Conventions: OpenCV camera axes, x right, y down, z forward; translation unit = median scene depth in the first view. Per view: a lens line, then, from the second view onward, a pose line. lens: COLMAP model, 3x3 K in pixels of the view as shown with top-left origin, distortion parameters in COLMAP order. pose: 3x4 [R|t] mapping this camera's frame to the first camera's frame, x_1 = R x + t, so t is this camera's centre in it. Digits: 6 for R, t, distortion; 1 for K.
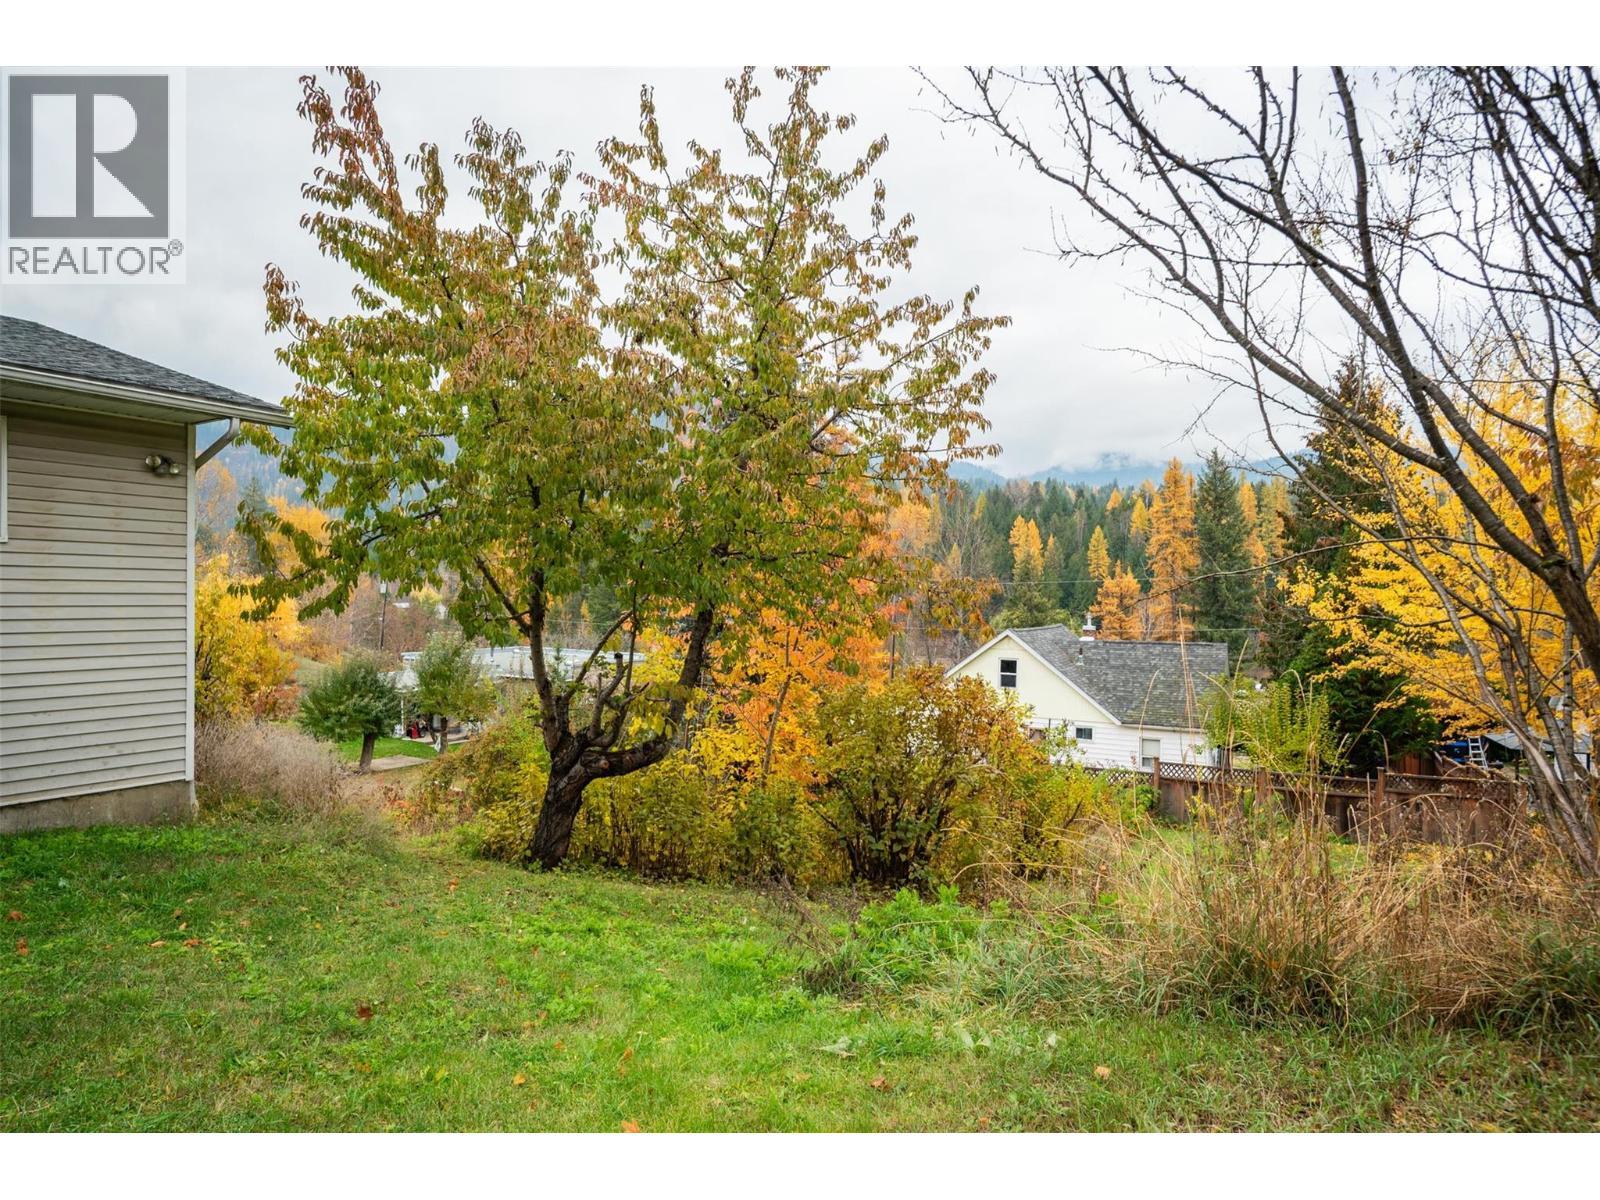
lens RADIAL K [[924.5, 0, 790.9], [0, 924.5, 610.8], [0, 0, 1]] dist [-0.031231, 0.013915]
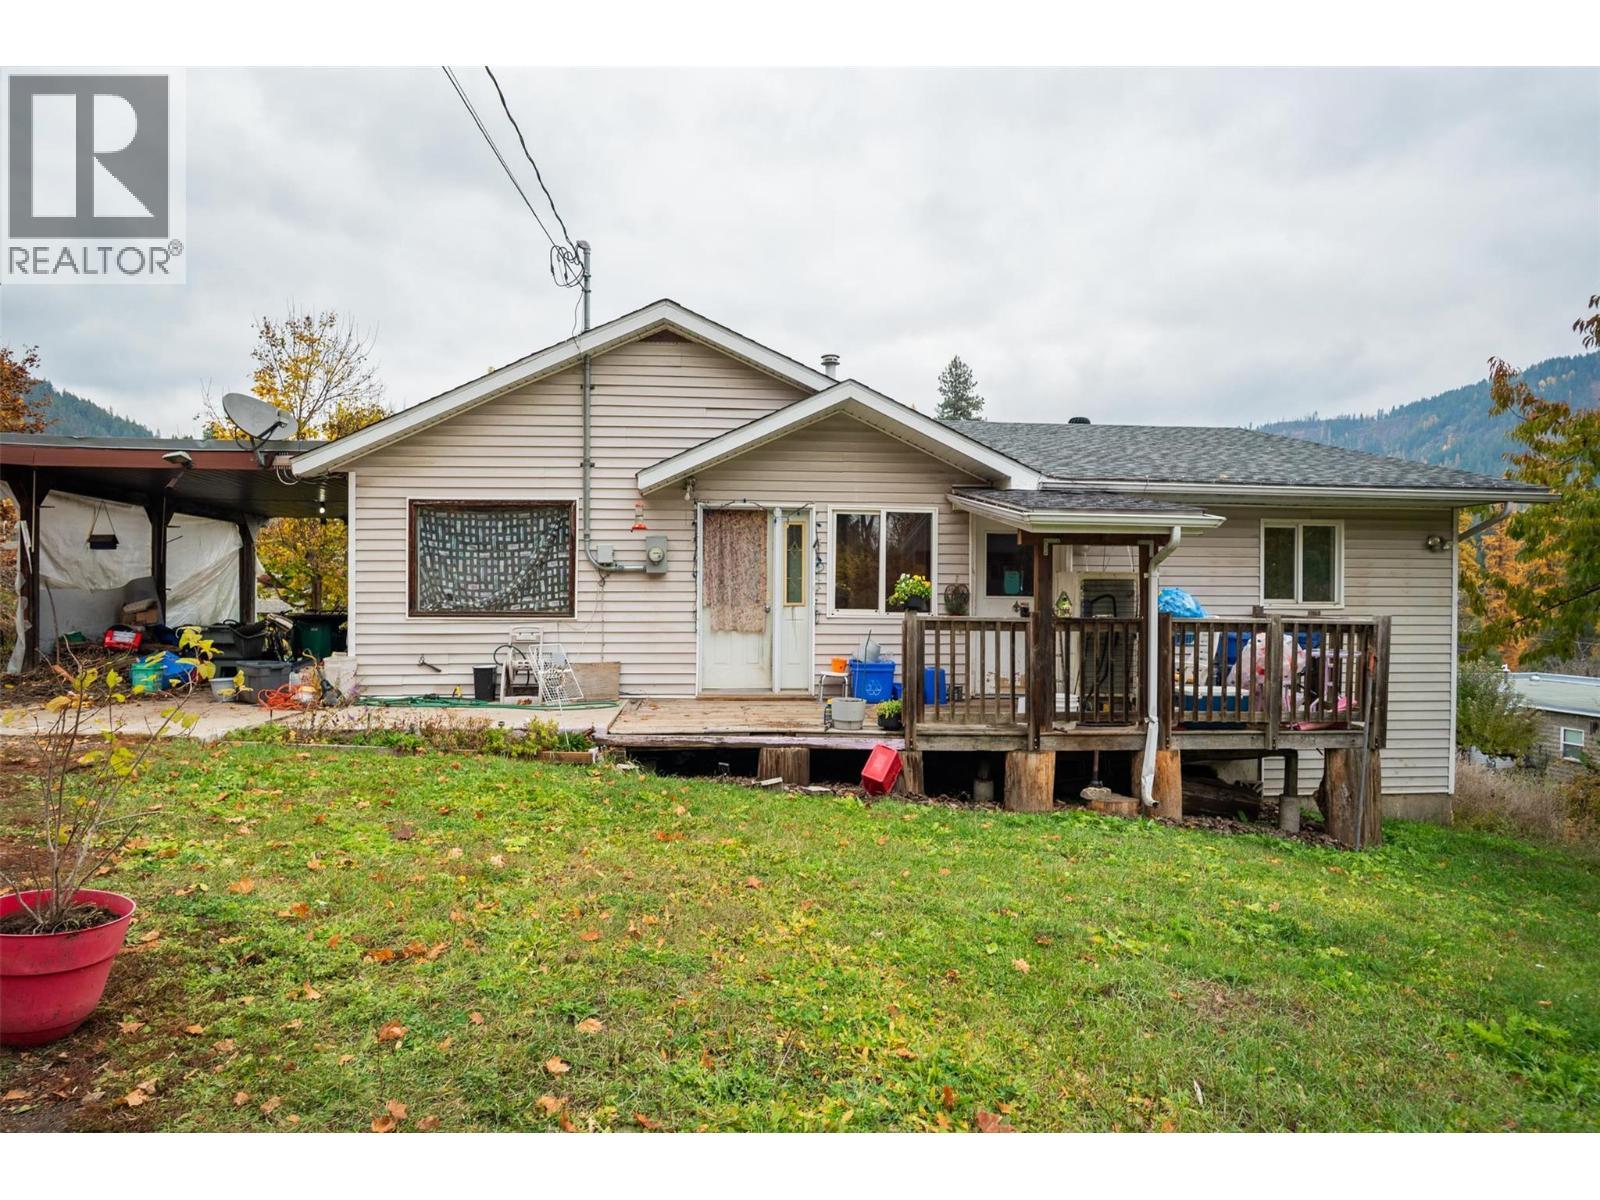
lens RADIAL K [[924.5, 0, 790.9], [0, 924.5, 610.8], [0, 0, 1]] dist [-0.031231, 0.013915]
pose [[0.599046, 0.001392, -0.800714, -0.173579], [-0.009768, 0.999937, -0.005570, -0.041198], [0.800655, 0.011158, 0.599022, -0.399978]]
